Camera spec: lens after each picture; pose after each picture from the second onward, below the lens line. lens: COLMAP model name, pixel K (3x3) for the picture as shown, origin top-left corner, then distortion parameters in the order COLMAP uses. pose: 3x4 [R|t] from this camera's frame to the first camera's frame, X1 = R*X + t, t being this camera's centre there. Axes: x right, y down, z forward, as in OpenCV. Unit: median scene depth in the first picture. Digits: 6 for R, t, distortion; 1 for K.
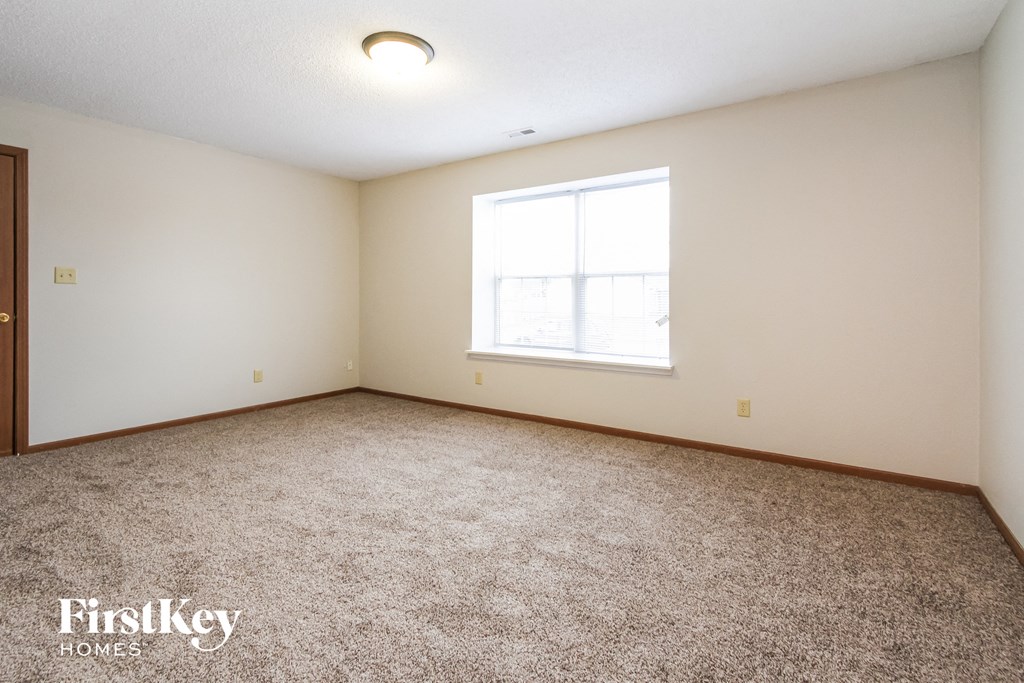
lens RADIAL K [[498.9, 0, 513.9], [0, 498.9, 301.8], [0, 0, 1]] dist [-0.006059, 0.000089]
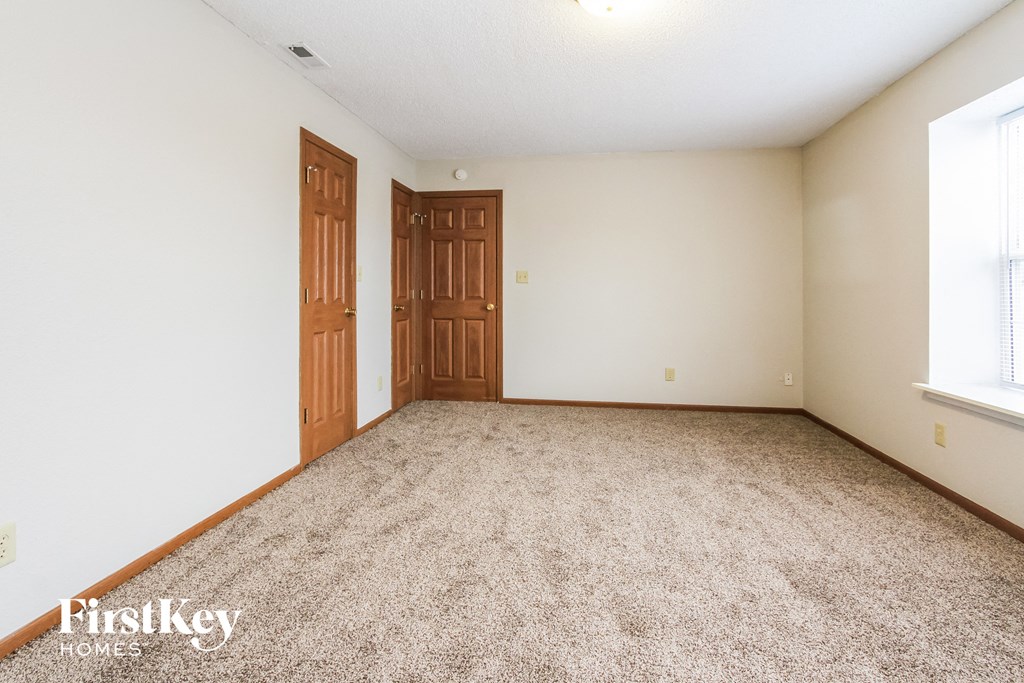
lens RADIAL K [[497.1, 0, 515.1], [0, 497.1, 290.1], [0, 0, 1]] dist [-0.009941, 0.000734]
pose [[0.423333, -0.002471, -0.905971, 0.359733], [-0.011854, 0.999896, -0.008266, -0.006471], [0.905897, 0.014239, 0.423259, 0.466420]]
